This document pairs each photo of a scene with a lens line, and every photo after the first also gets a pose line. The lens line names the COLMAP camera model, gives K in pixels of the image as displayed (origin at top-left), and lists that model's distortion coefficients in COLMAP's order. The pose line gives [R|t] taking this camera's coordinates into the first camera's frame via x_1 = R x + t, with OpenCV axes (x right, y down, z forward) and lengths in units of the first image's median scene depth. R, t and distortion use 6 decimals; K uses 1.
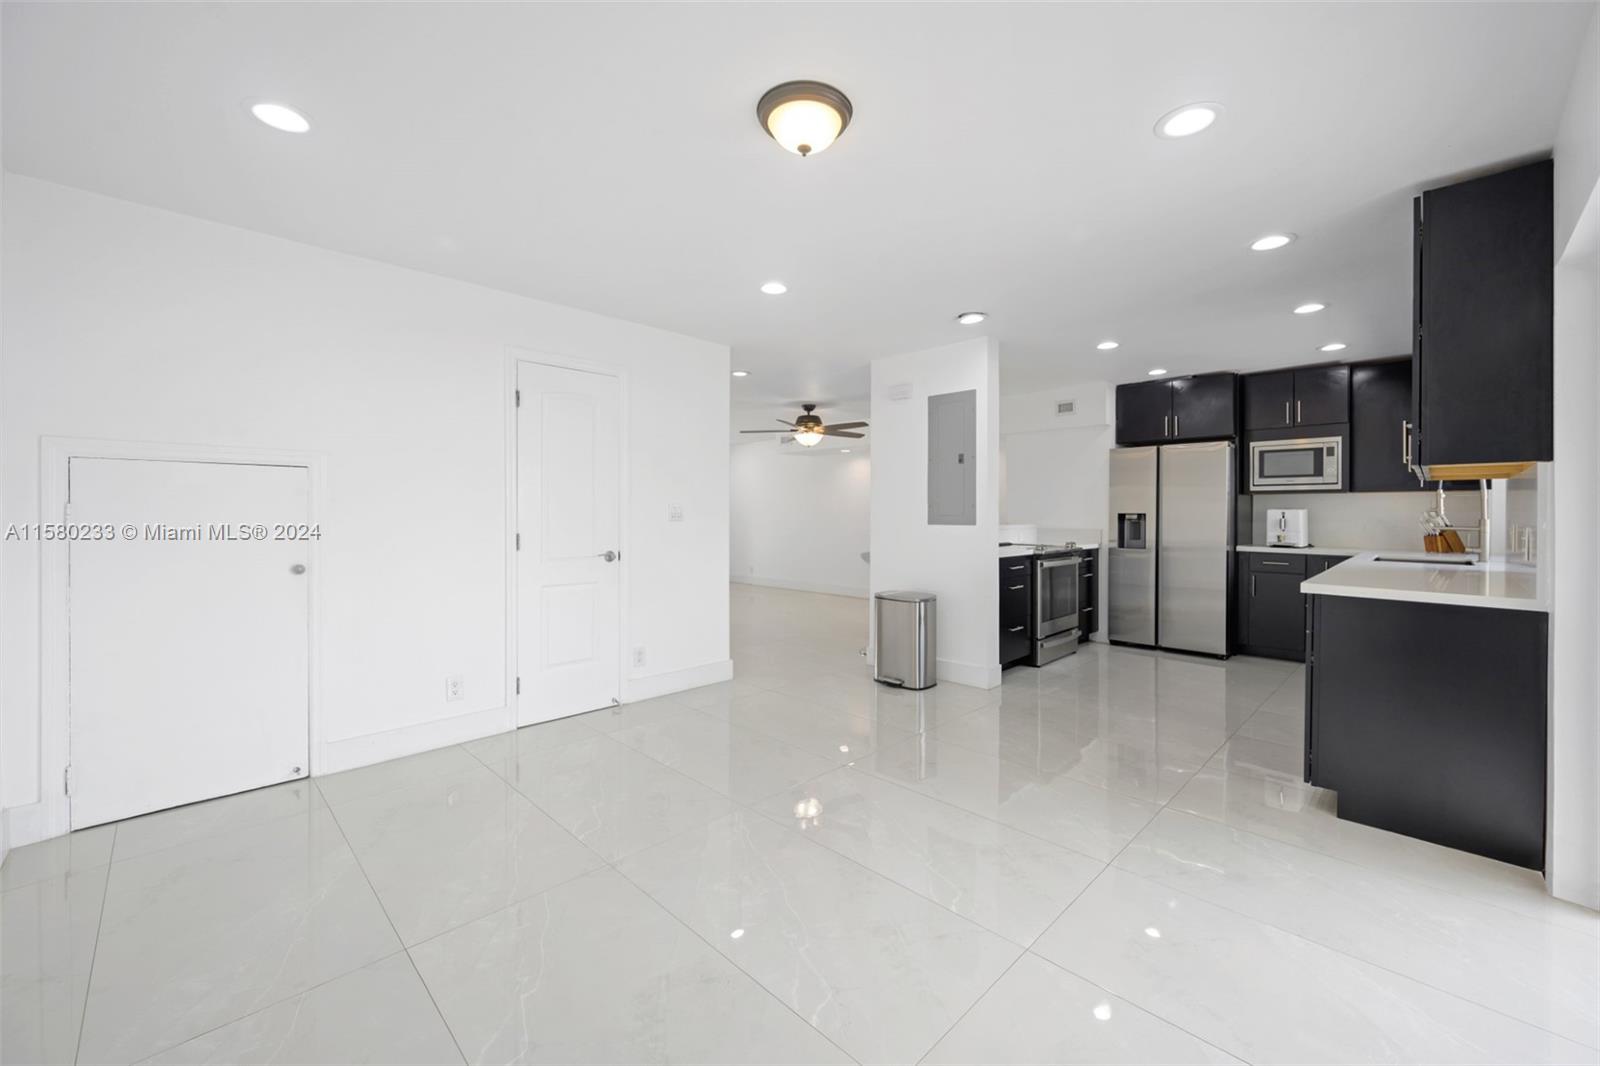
lens RADIAL K [[639.0, 0, 802.3], [0, 639.0, 521.7], [0, 0, 1]] dist [-0.001826, -0.000060]
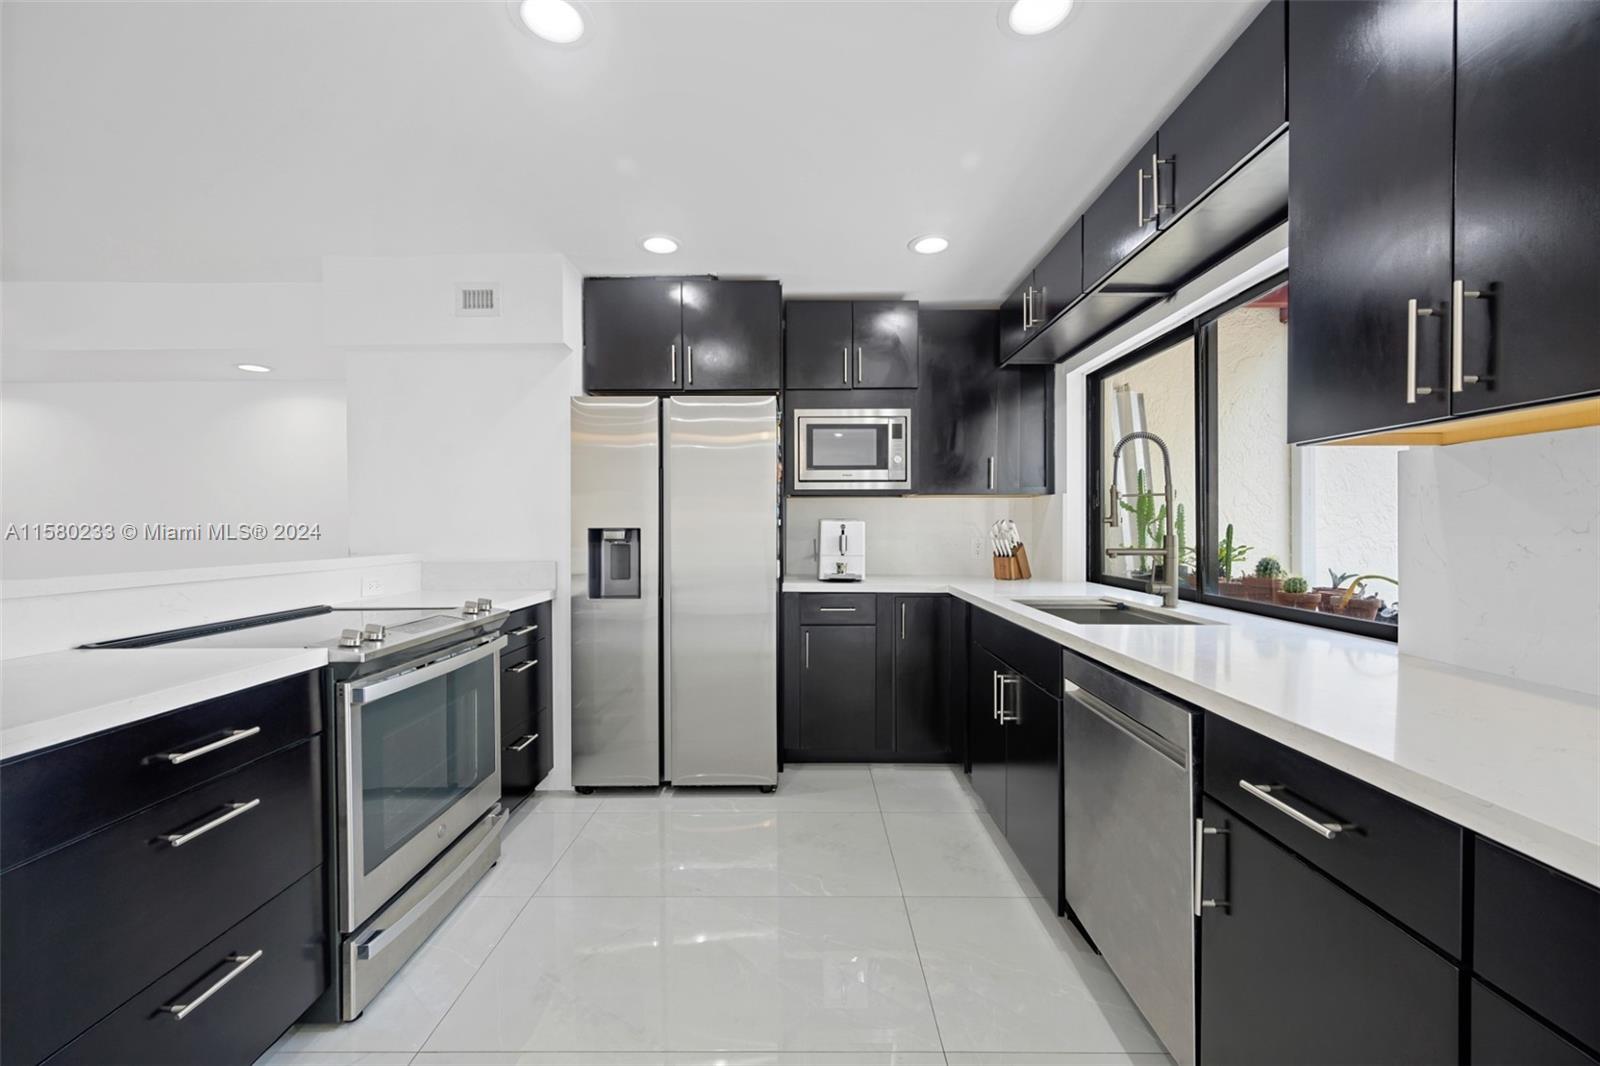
lens RADIAL K [[639.0, 0, 802.3], [0, 639.0, 521.7], [0, 0, 1]] dist [-0.001826, -0.000060]
pose [[0.711346, 0.000451, 0.702842, 0.285777], [0.012995, 0.999820, -0.013794, -0.009490], [-0.702722, 0.018946, 0.711213, 0.575205]]
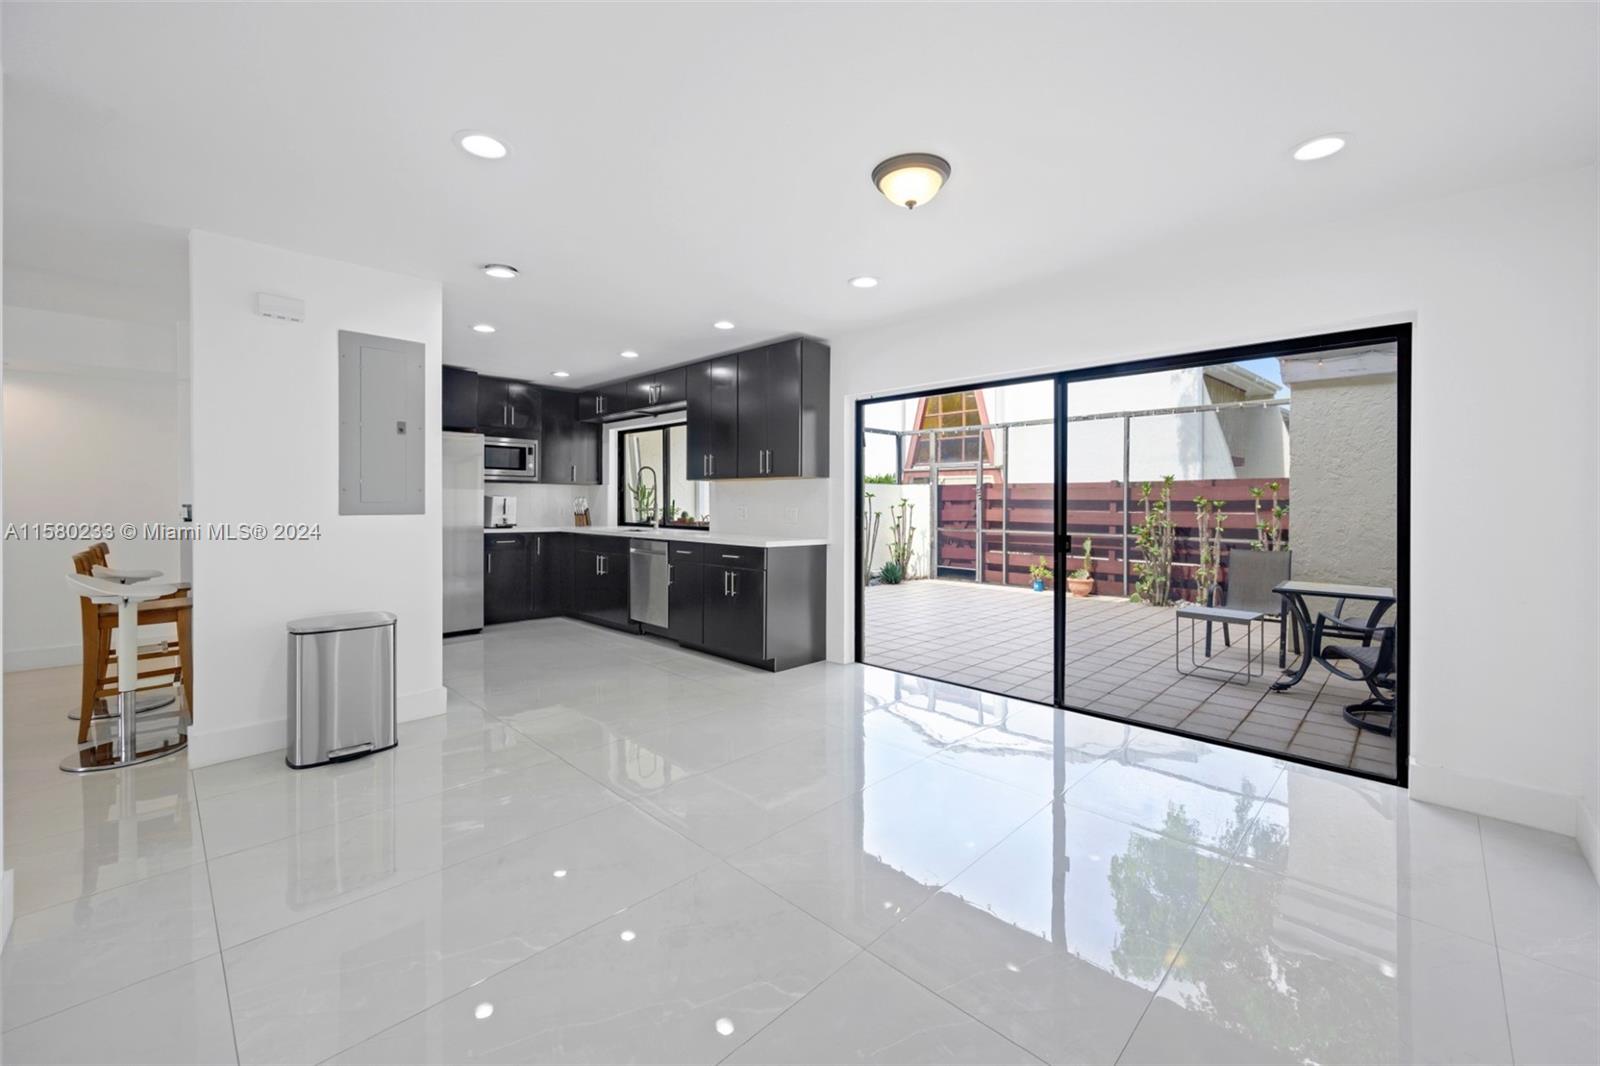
lens RADIAL K [[639.0, 0, 802.3], [0, 639.0, 521.7], [0, 0, 1]] dist [-0.001826, -0.000060]
pose [[-0.004783, -0.033541, 0.999426, -0.436065], [0.004864, 0.999425, 0.033564, -0.008380], [-0.999977, 0.005021, -0.004617, 0.437761]]
